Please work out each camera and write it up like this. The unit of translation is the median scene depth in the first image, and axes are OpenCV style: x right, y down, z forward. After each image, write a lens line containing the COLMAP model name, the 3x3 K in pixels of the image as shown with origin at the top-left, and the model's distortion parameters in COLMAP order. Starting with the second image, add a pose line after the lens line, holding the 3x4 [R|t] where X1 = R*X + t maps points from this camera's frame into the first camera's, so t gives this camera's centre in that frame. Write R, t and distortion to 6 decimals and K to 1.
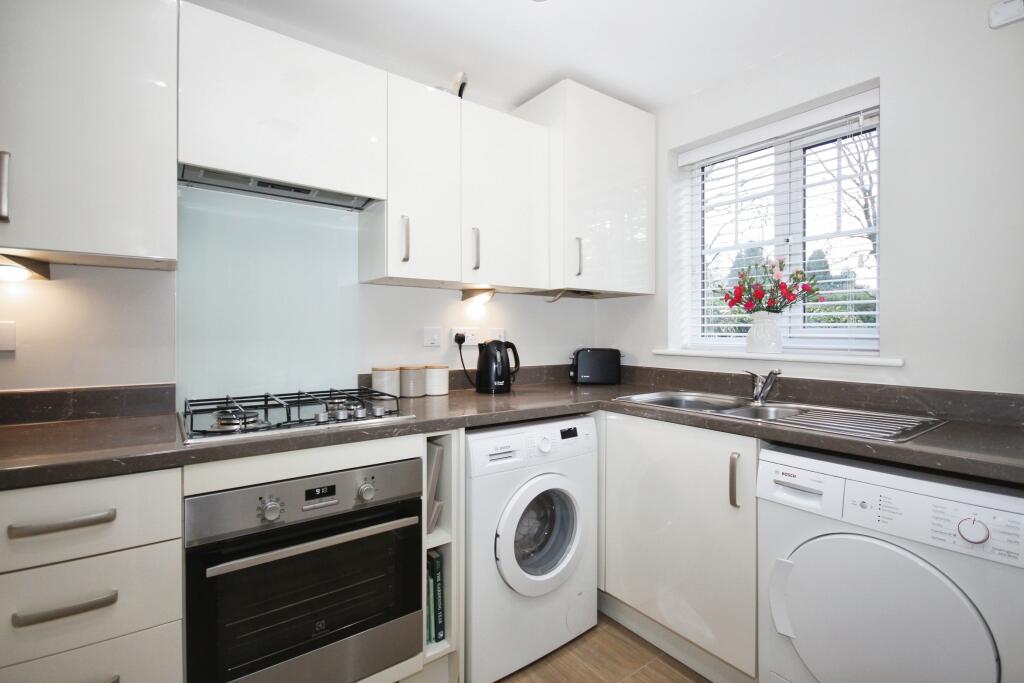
lens RADIAL K [[473.2, 0, 522.1], [0, 473.2, 333.2], [0, 0, 1]] dist [-0.001835, -0.000353]
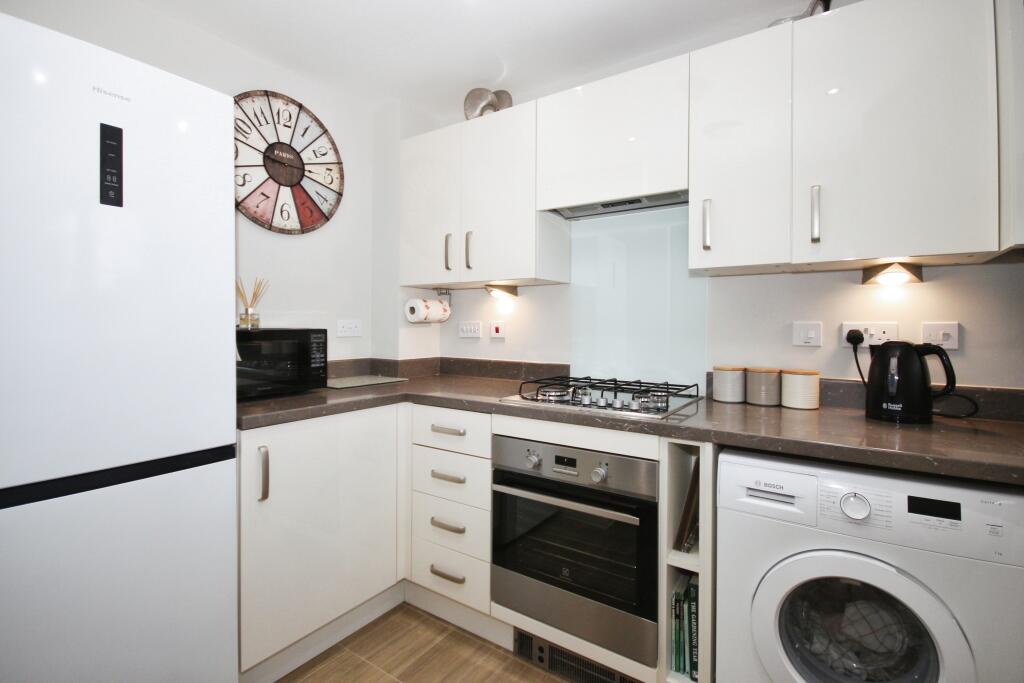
lens RADIAL K [[473.2, 0, 522.1], [0, 473.2, 333.2], [0, 0, 1]] dist [-0.001835, -0.000353]
pose [[0.323192, 0.010567, -0.946275, 0.533548], [-0.004991, 0.999943, 0.009462, 0.001122], [0.946320, 0.001665, 0.323226, 0.404401]]
